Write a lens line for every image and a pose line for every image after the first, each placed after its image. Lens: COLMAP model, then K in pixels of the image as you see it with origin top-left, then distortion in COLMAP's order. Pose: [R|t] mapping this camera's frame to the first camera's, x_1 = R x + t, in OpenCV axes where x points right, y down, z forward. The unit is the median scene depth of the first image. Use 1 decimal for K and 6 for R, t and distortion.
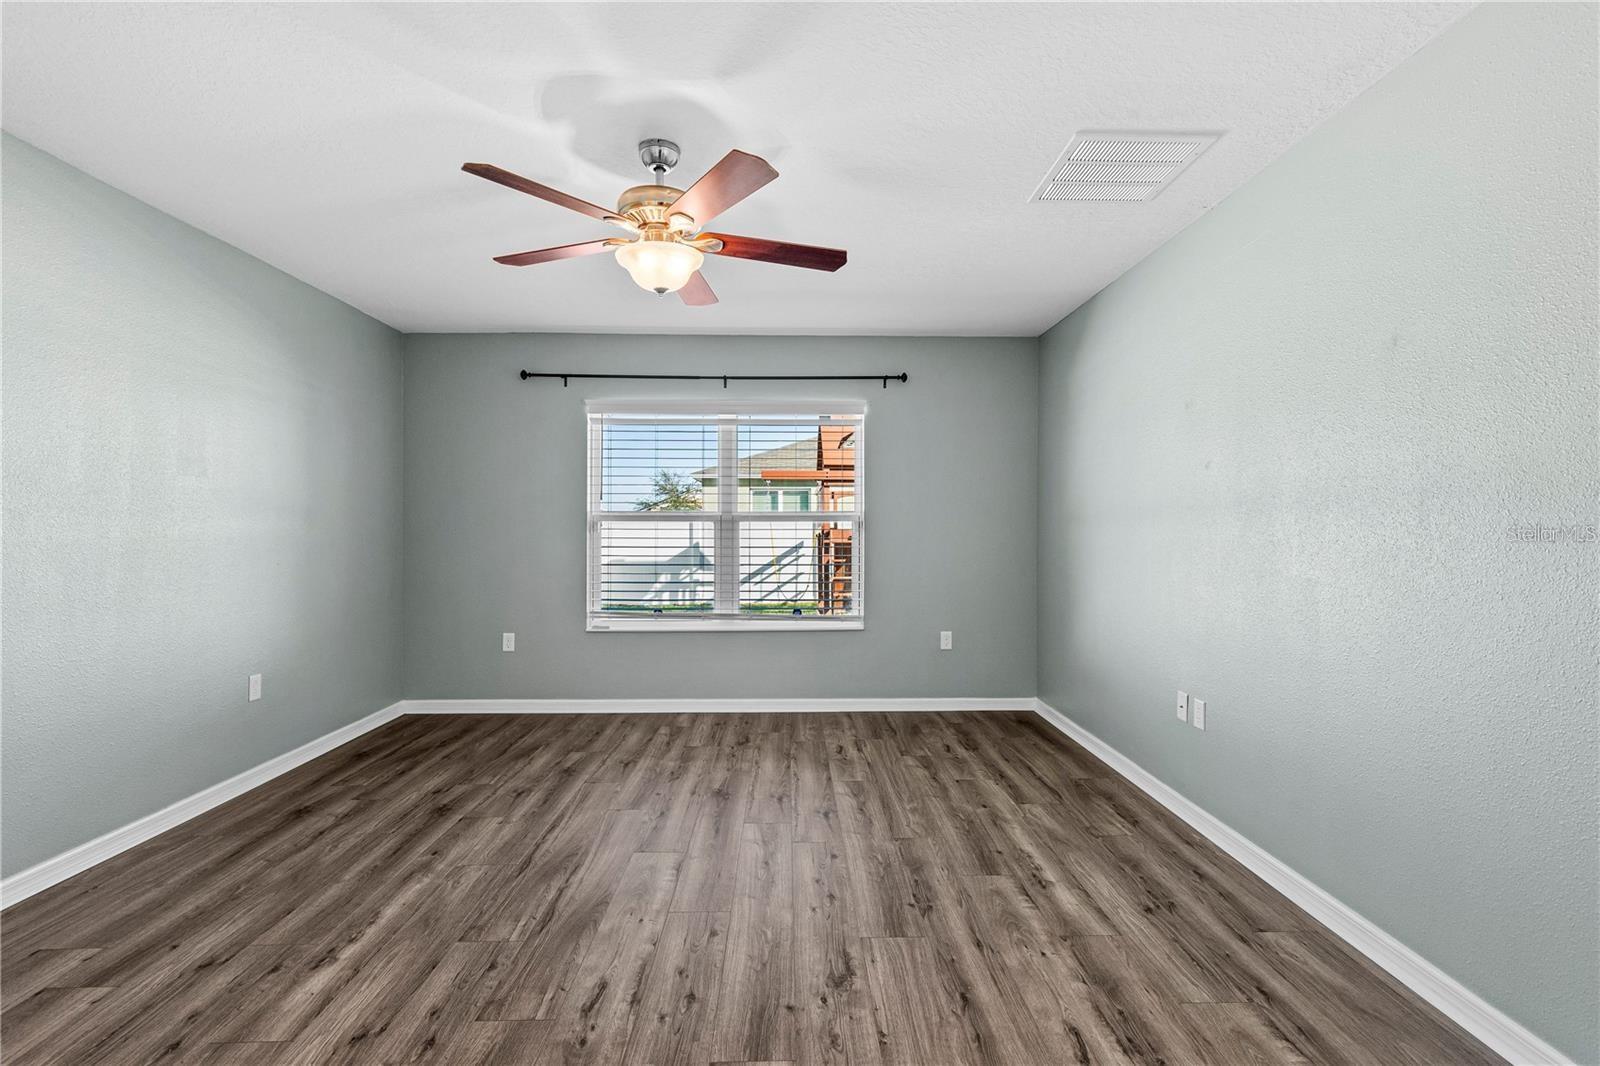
lens RADIAL K [[720.2, 0, 807.7], [0, 720.2, 529.4], [0, 0, 1]] dist [0.006569, -0.001256]
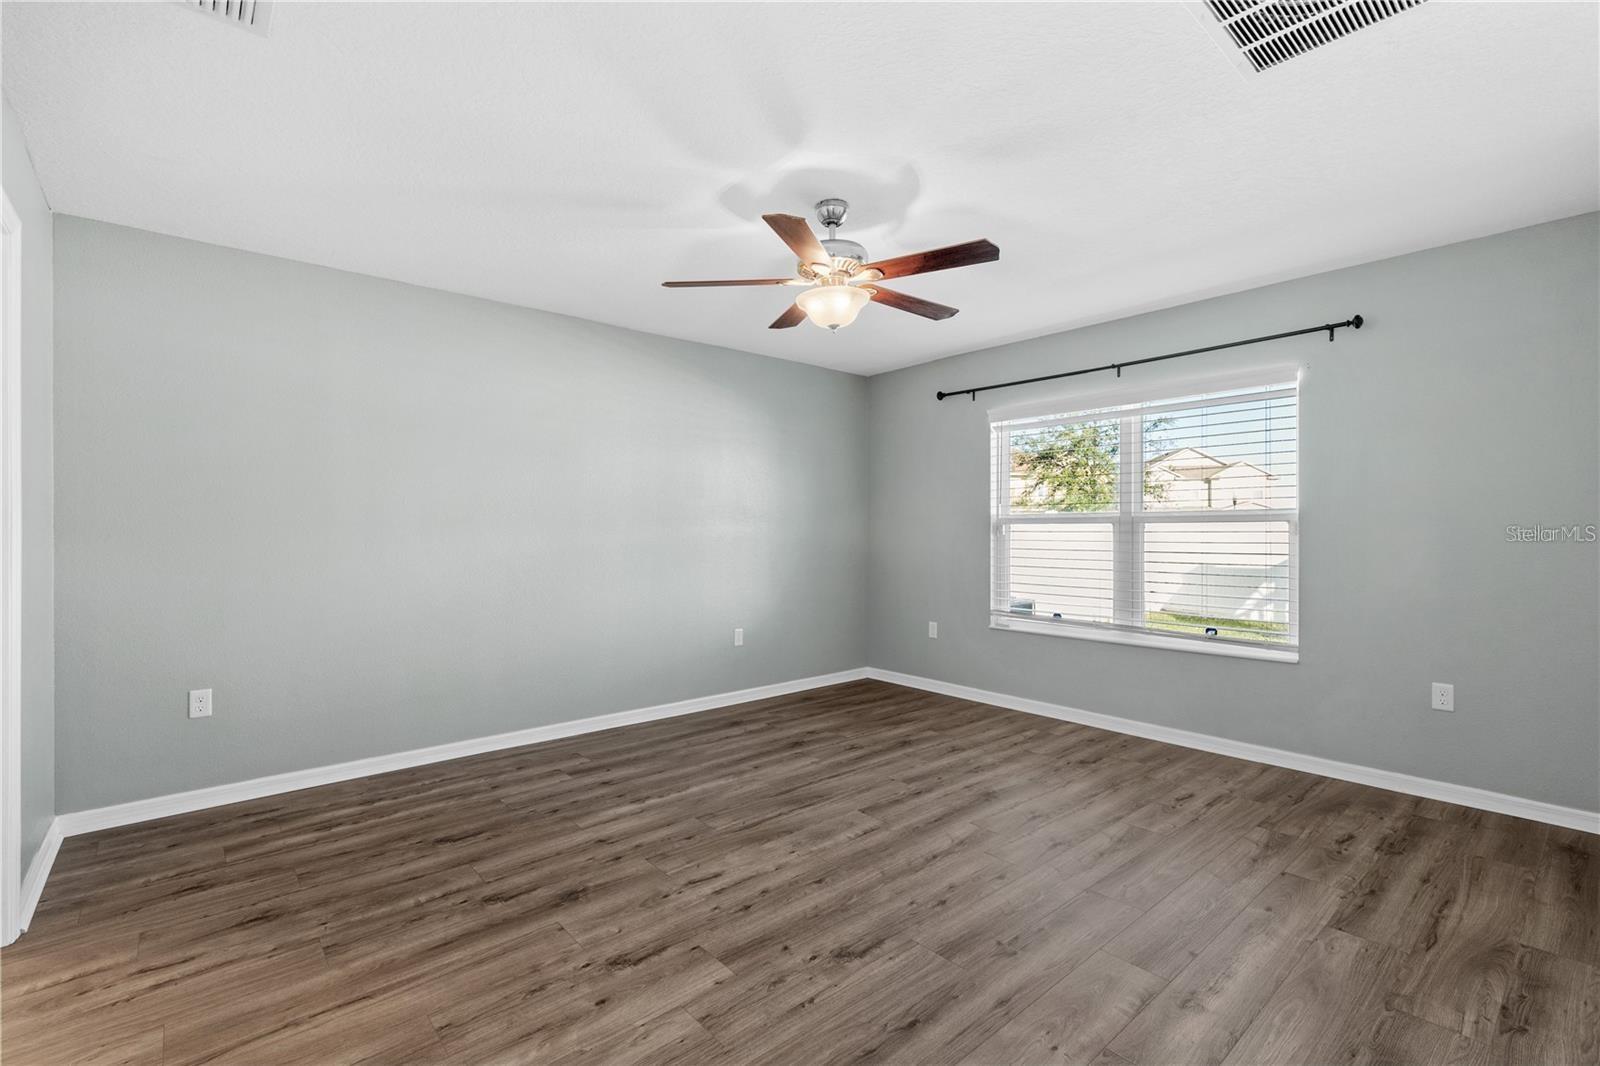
lens RADIAL K [[720.2, 0, 807.7], [0, 720.2, 529.4], [0, 0, 1]] dist [0.006569, -0.001256]
pose [[0.640537, -0.002212, -0.767924, 0.616991], [-0.001189, 0.999992, -0.003872, 0.002162], [0.767926, 0.003393, 0.640529, 0.204636]]
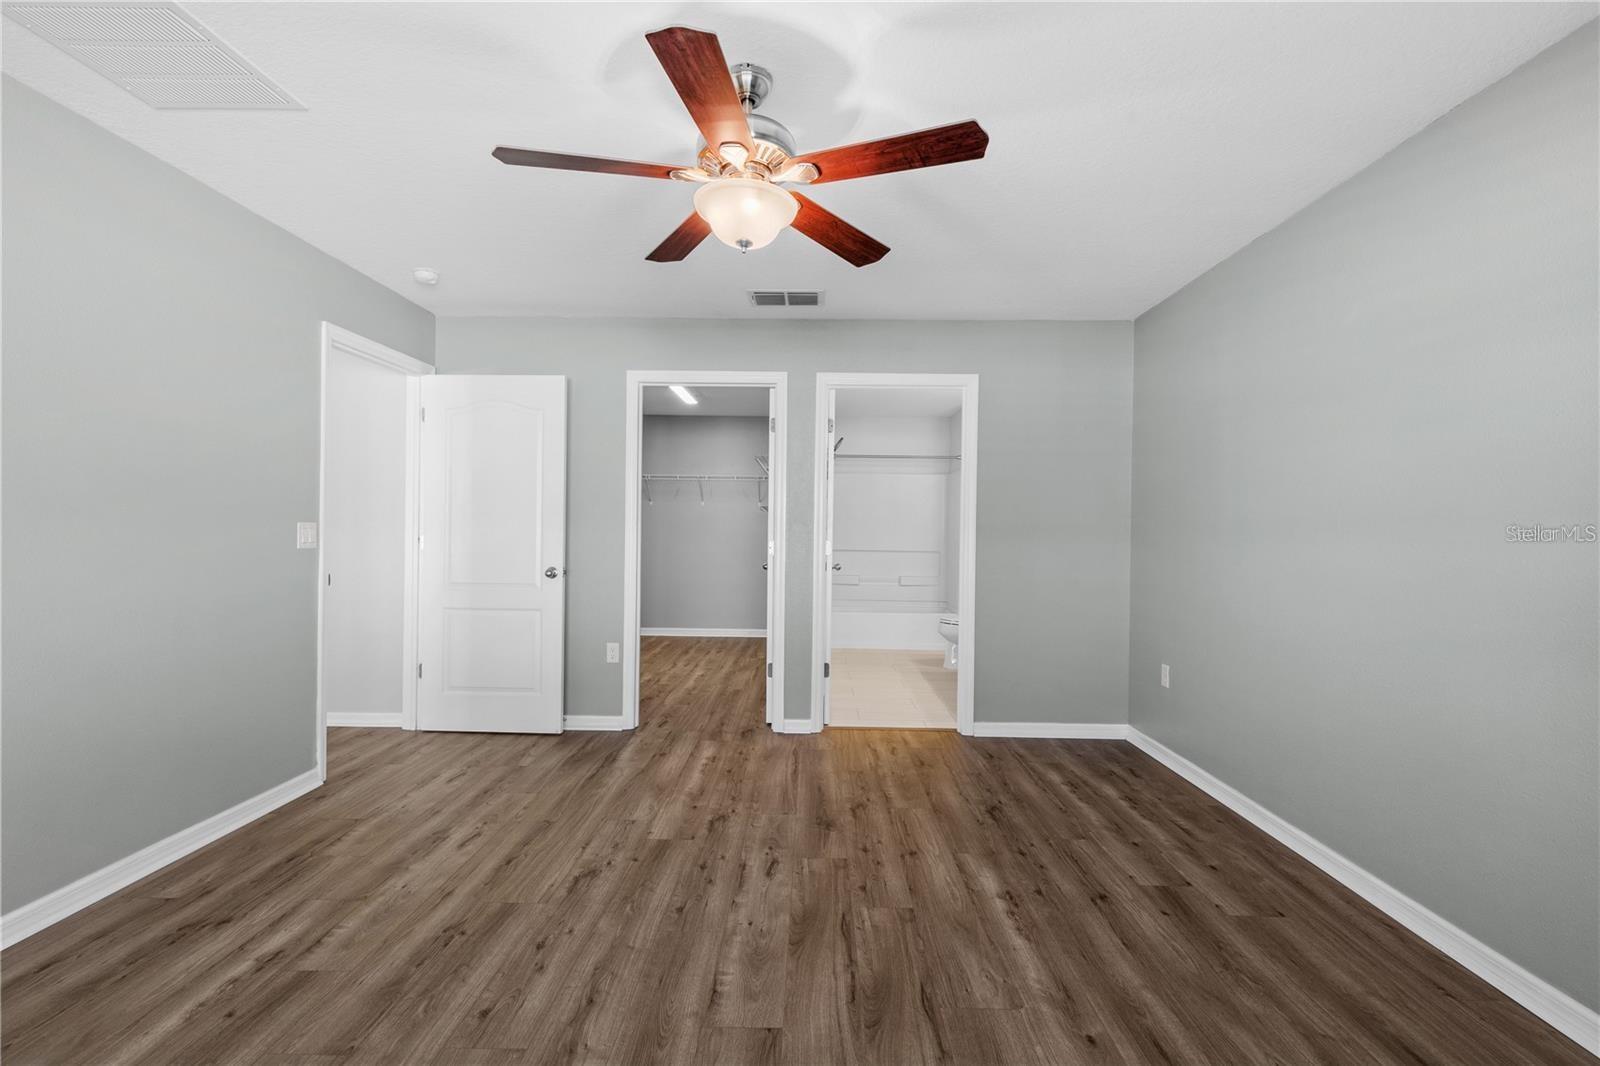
lens RADIAL K [[720.2, 0, 807.7], [0, 720.2, 529.4], [0, 0, 1]] dist [0.006569, -0.001256]
pose [[-0.999150, -0.012854, 0.039158, -0.292896], [-0.012724, 0.999913, 0.003568, -0.005312], [-0.039201, 0.003066, -0.999227, 1.704788]]
